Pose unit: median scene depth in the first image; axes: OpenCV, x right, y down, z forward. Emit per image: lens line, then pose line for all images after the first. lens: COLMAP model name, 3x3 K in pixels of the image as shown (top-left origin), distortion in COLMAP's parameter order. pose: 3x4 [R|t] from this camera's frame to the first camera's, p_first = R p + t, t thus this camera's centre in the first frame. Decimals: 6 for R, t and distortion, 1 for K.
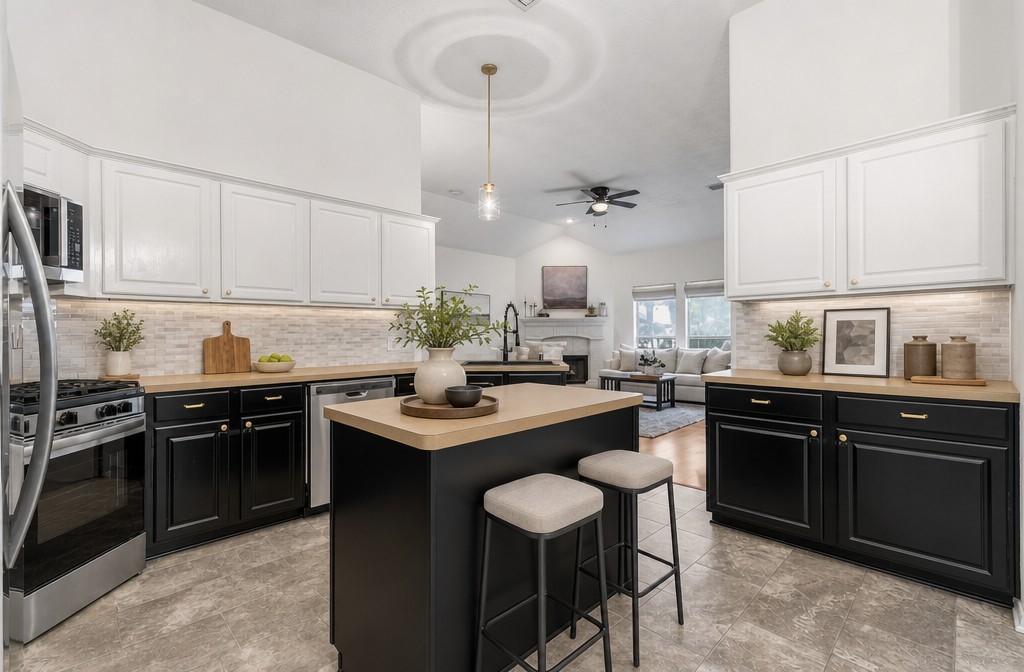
lens RADIAL K [[456.2, 0, 512.0], [0, 456.2, 336.0], [0, 0, 1]] dist [-0.000476, -0.000054]
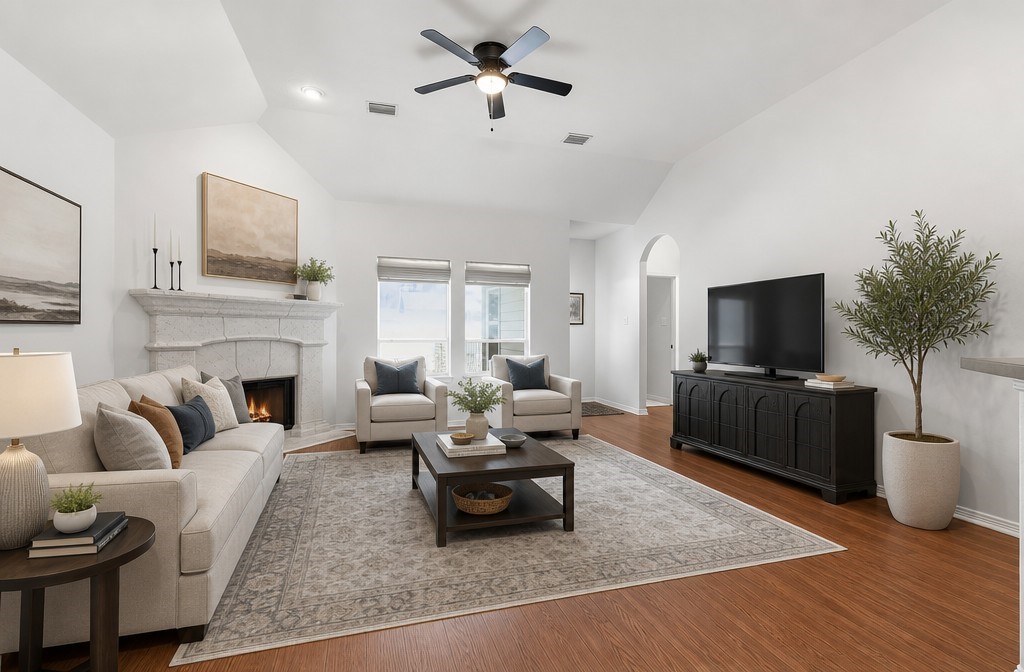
lens RADIAL K [[456.2, 0, 512.0], [0, 456.2, 336.0], [0, 0, 1]] dist [-0.000476, -0.000054]
pose [[0.470909, 0.019794, 0.881959, -0.173028], [-0.007624, 0.999802, -0.018368, 0.005200], [-0.882149, 0.001926, 0.470967, 0.549313]]
